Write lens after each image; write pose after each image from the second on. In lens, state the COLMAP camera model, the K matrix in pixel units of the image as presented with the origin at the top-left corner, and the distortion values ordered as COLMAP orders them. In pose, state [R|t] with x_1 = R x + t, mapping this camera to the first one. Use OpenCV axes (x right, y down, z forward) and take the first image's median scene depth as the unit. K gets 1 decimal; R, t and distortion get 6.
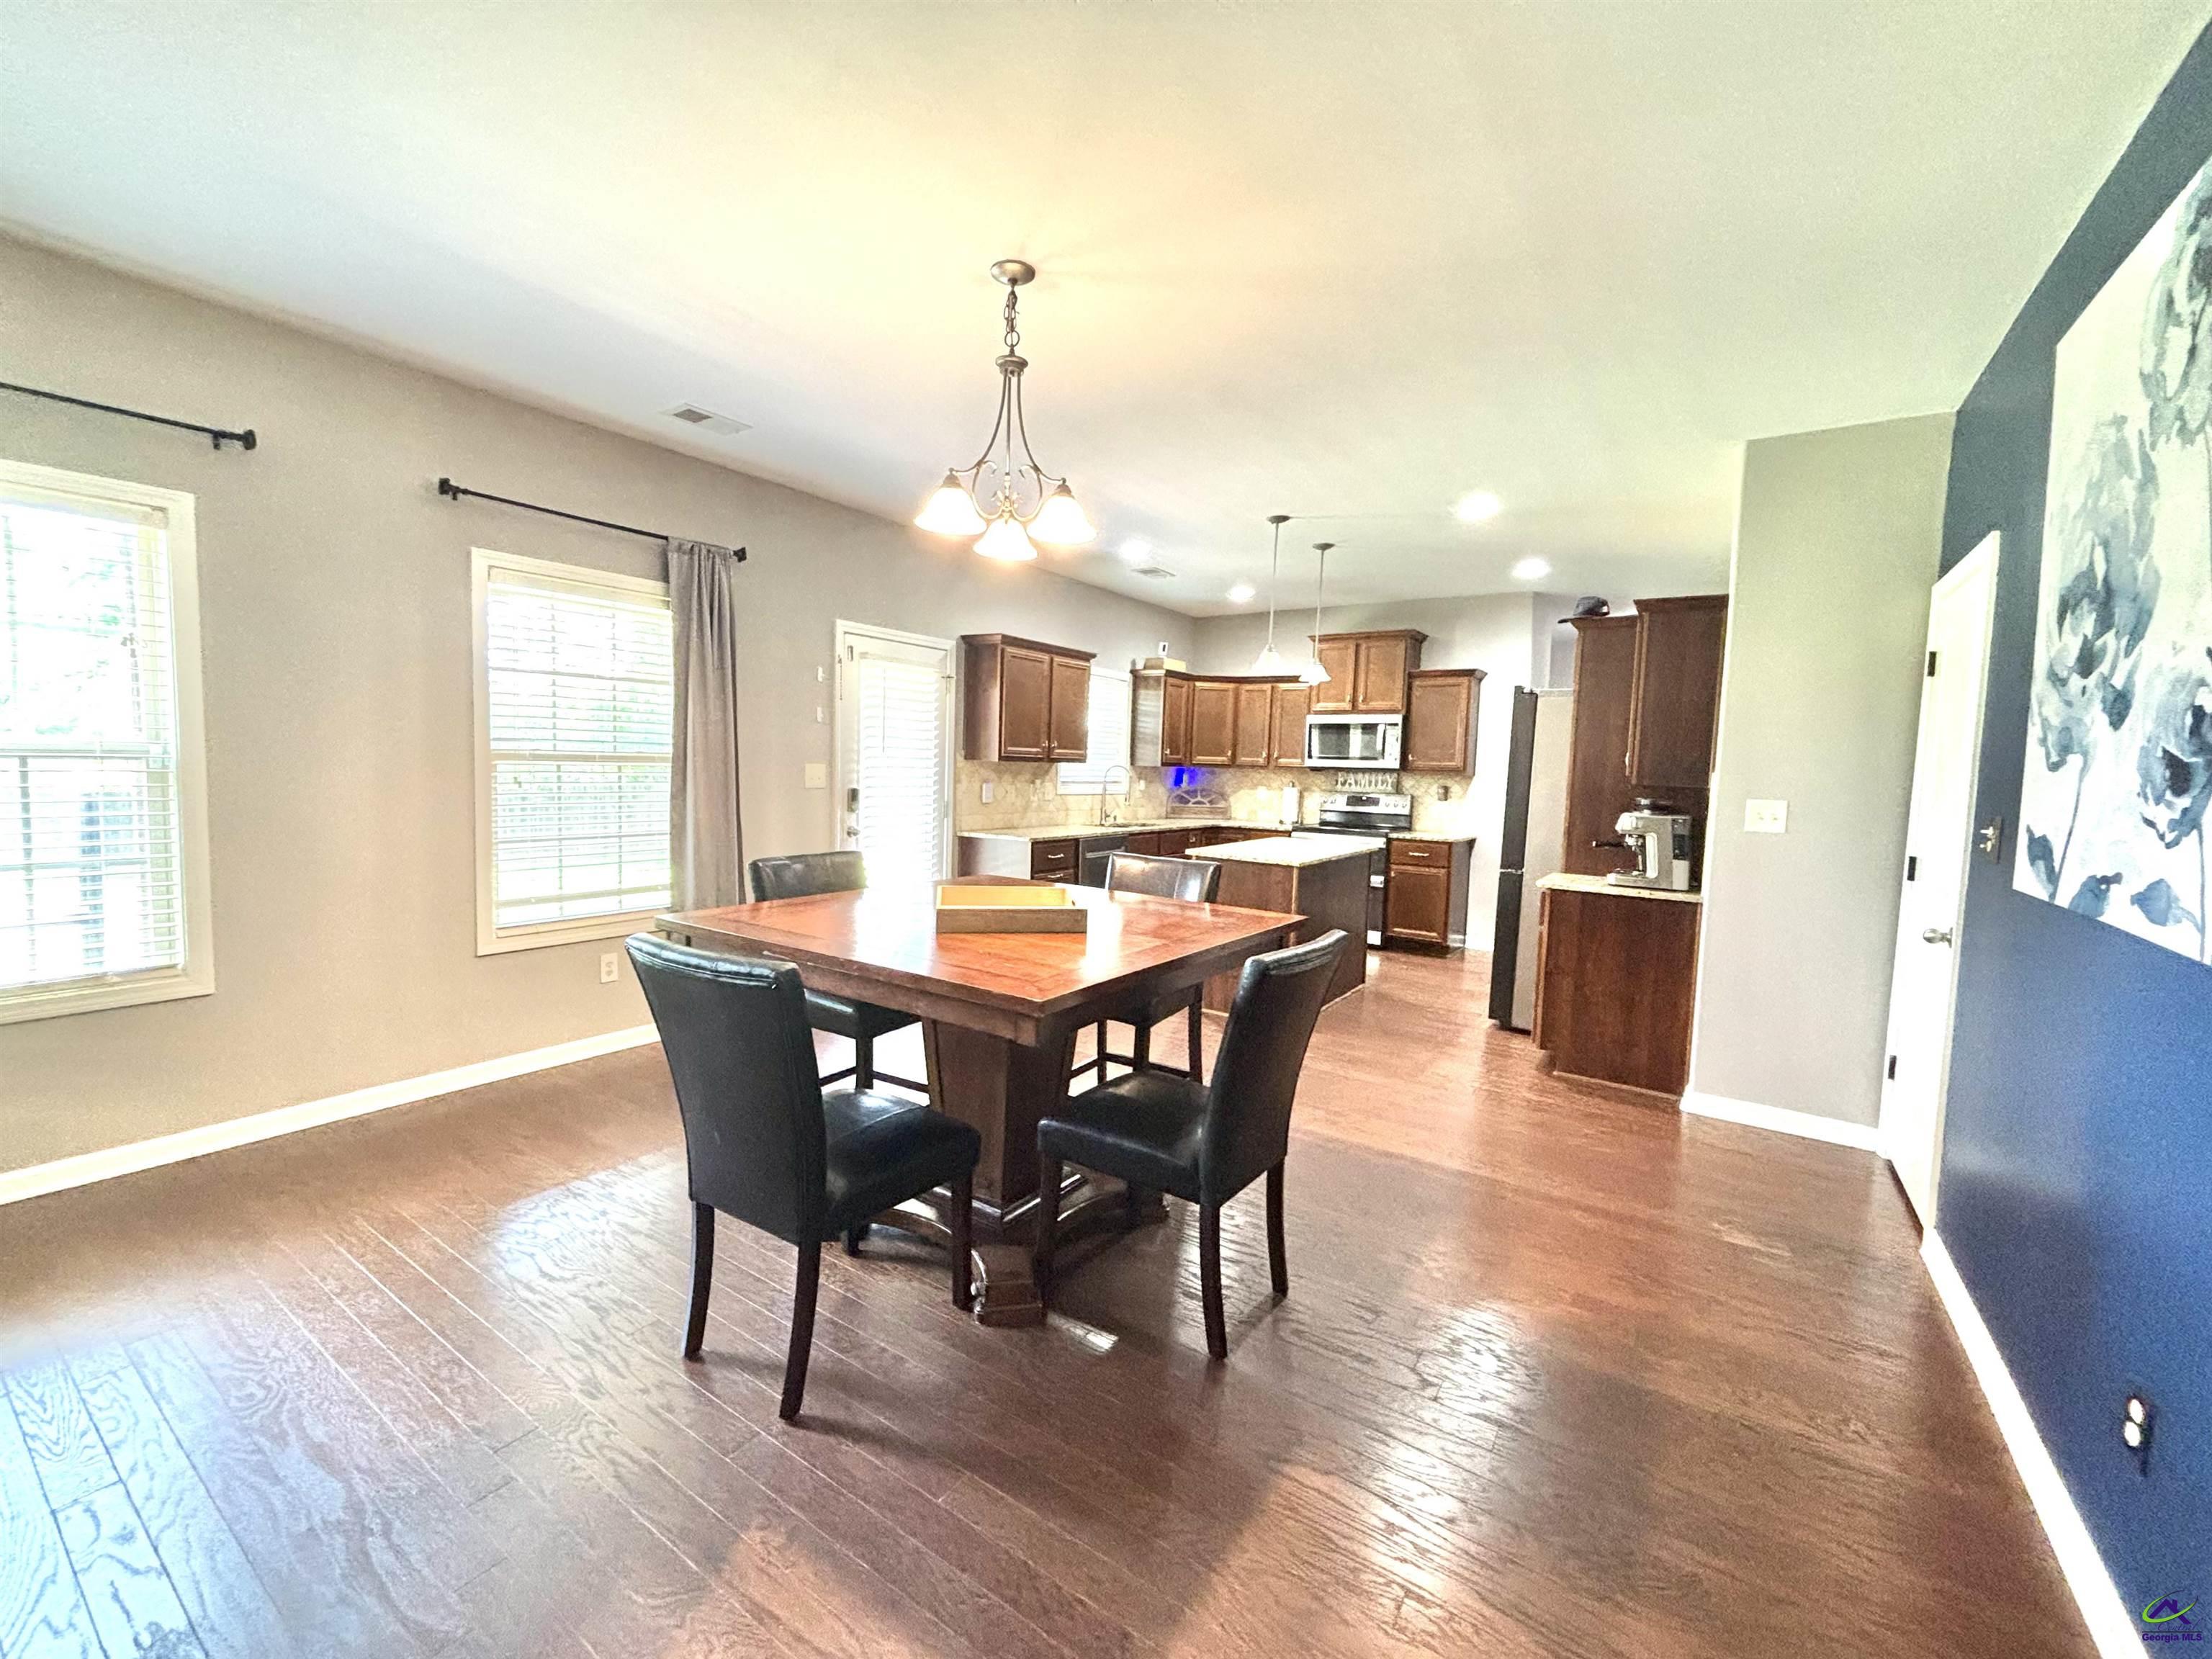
lens RADIAL K [[898.9, 0, 1100.5], [0, 898.9, 834.6], [0, 0, 1]] dist [-0.002072, -0.000476]
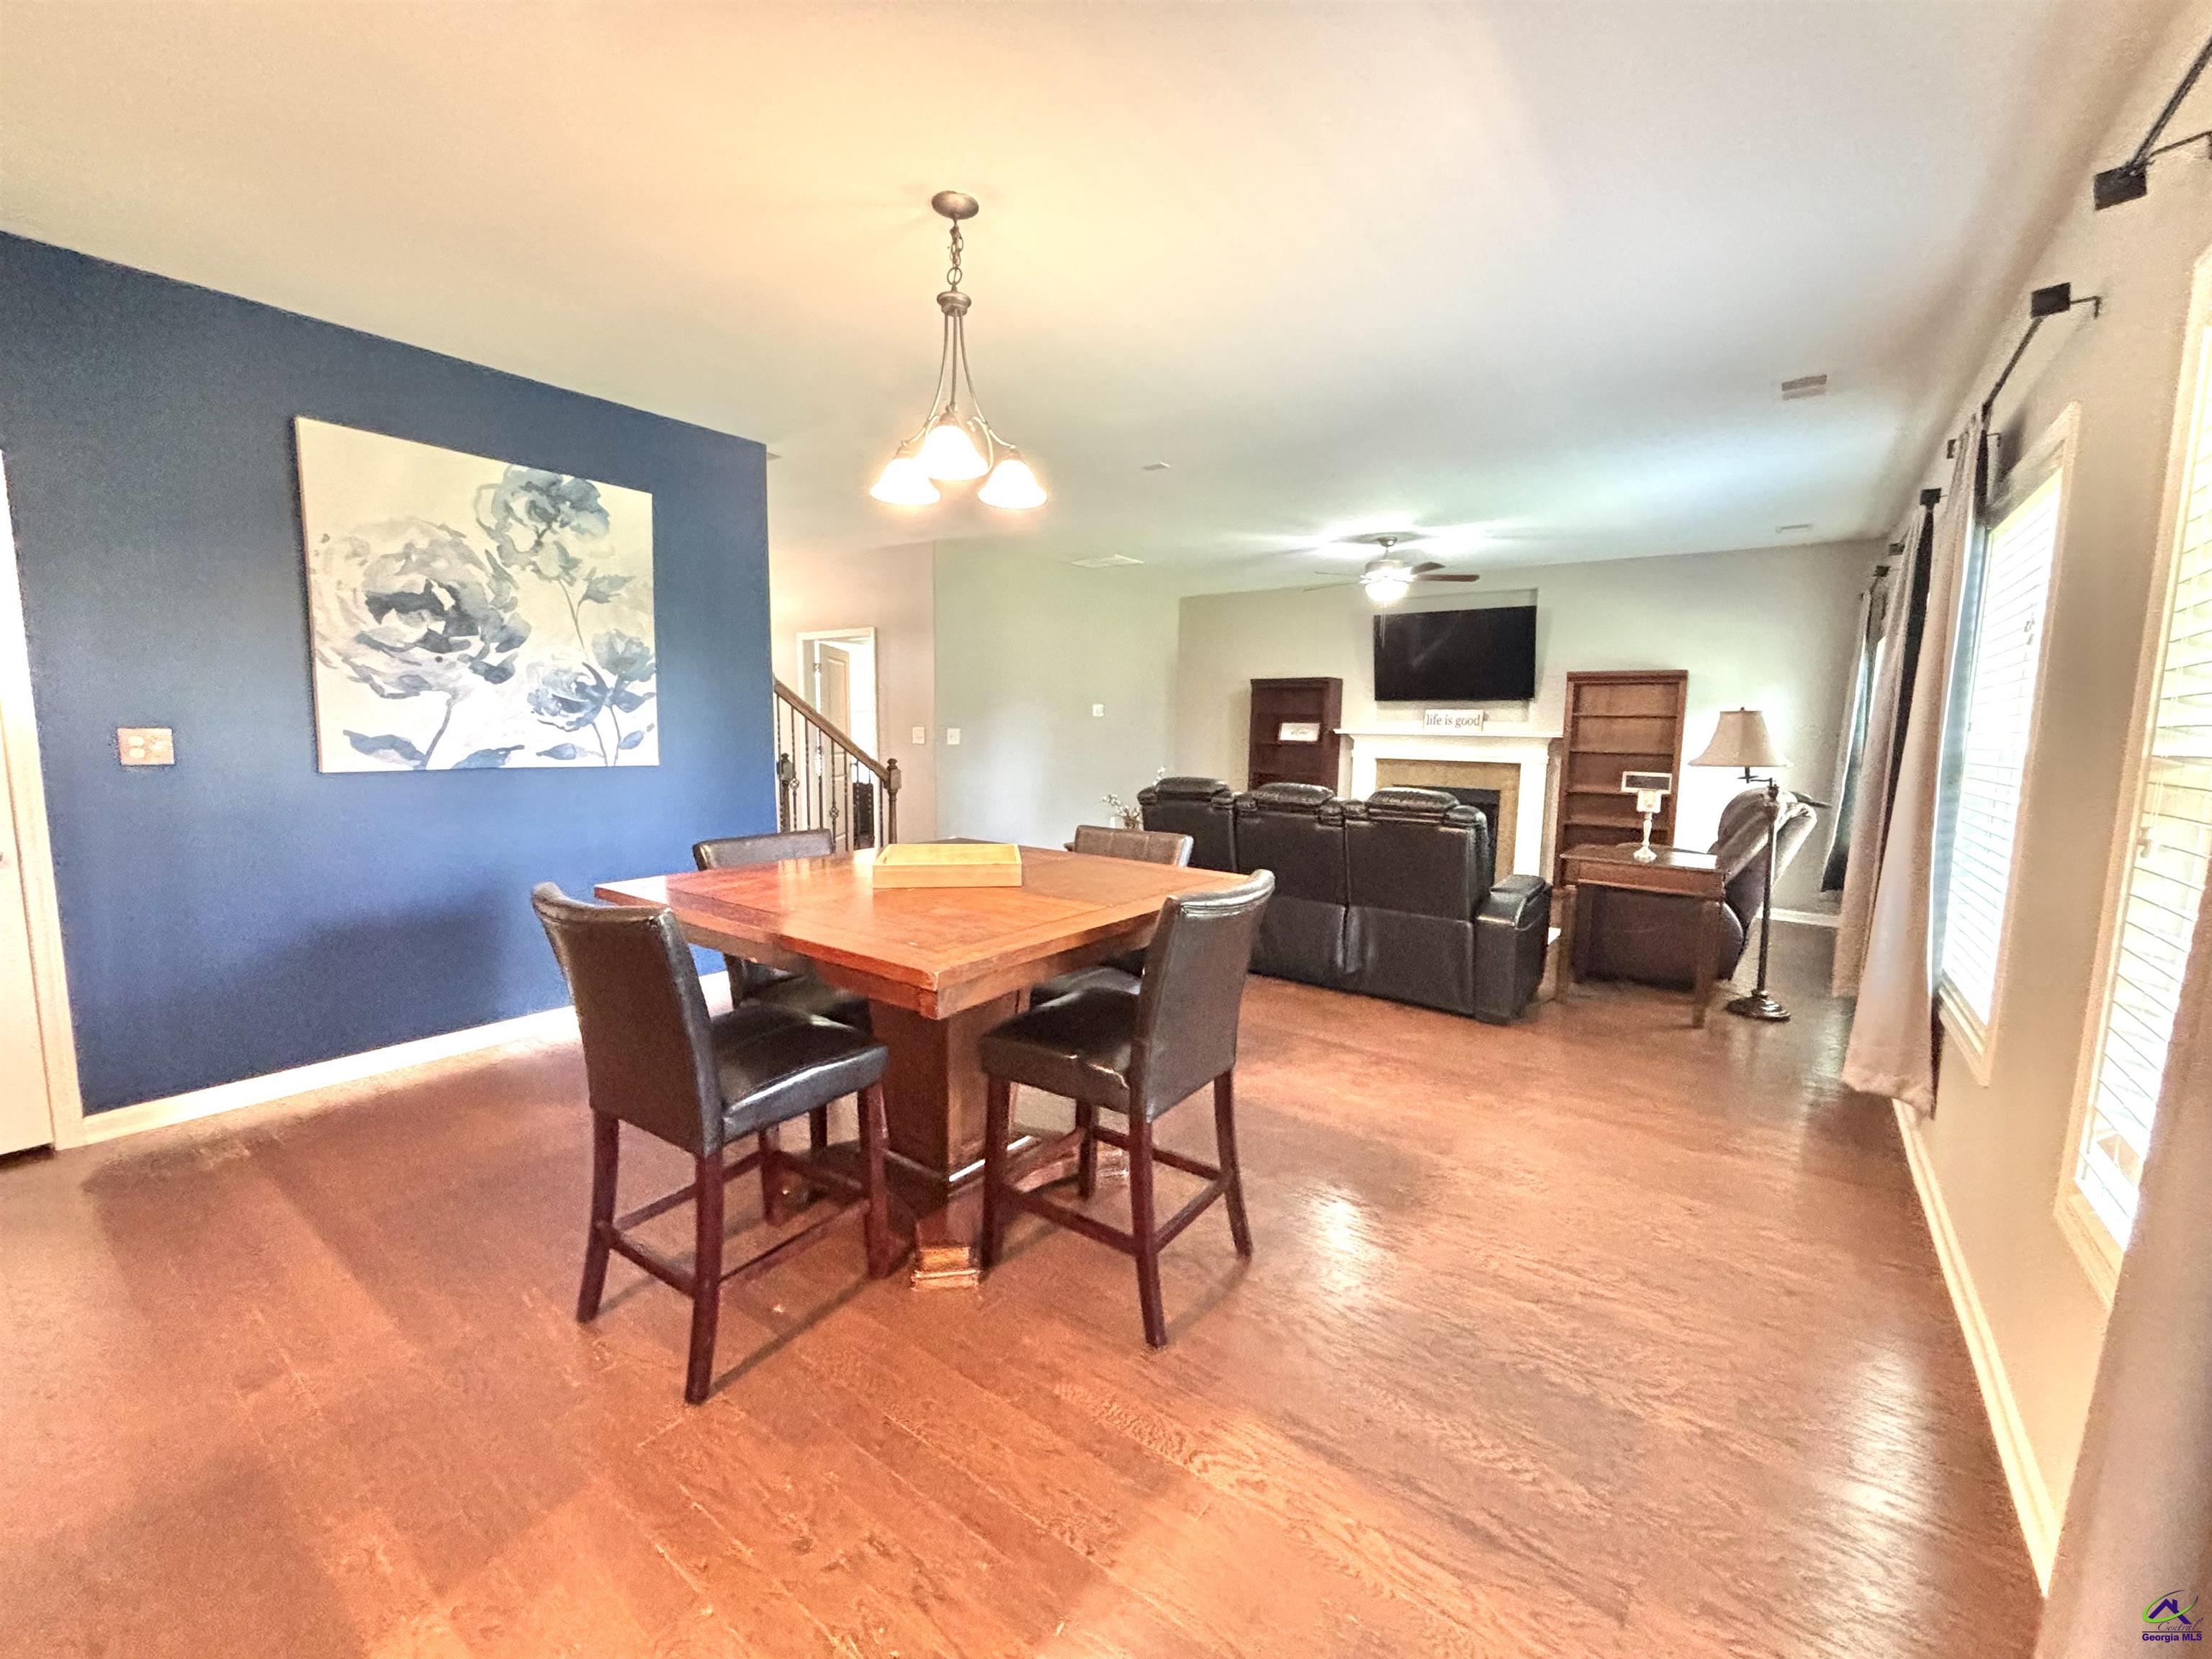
lens RADIAL K [[898.9, 0, 1106.4], [0, 898.9, 821.8], [0, 0, 1]] dist [-0.002072, -0.000476]
pose [[-0.998009, -0.052109, 0.035536, -0.118026], [-0.044516, 0.981079, 0.188419, -0.062683], [-0.044682, 0.186462, -0.981446, 0.747049]]
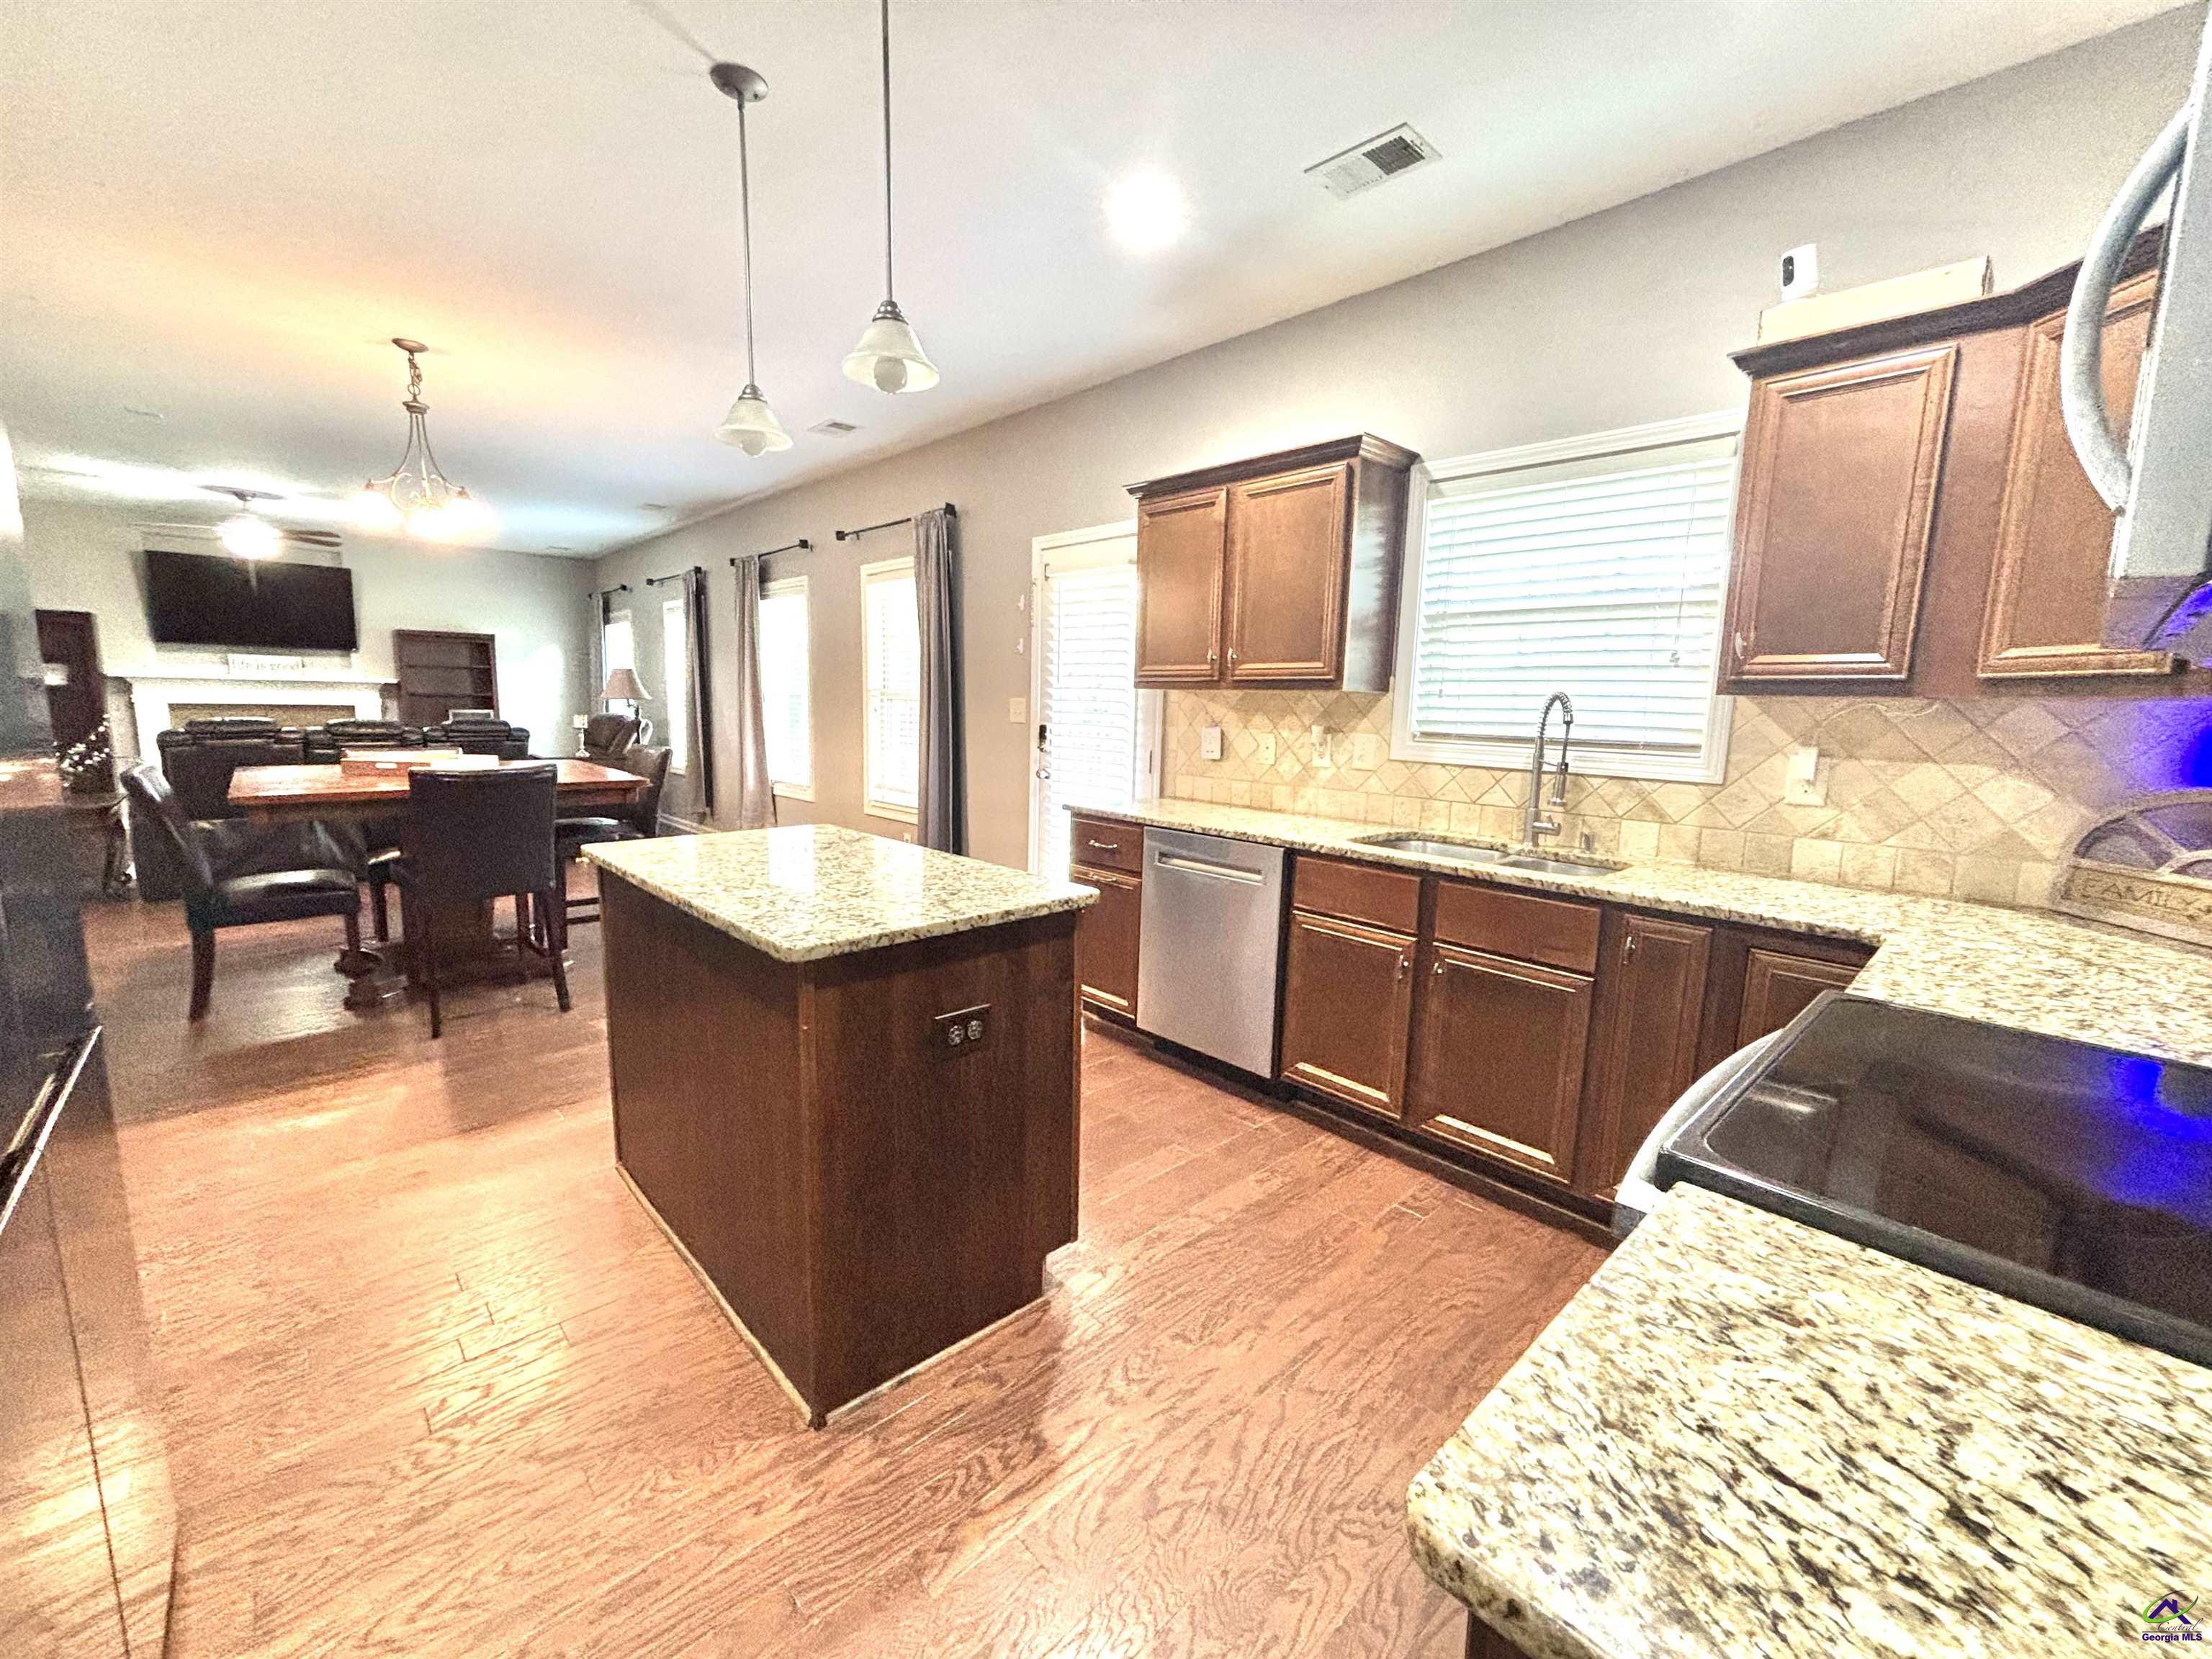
lens RADIAL K [[898.9, 0, 1099.1], [0, 898.9, 831.9], [0, 0, 1]] dist [-0.002072, -0.000476]
pose [[-0.218467, 0.104597, -0.970222, 0.436952], [-0.108558, 0.985463, 0.130684, -0.051336], [0.969787, 0.133876, -0.203936, 0.927424]]
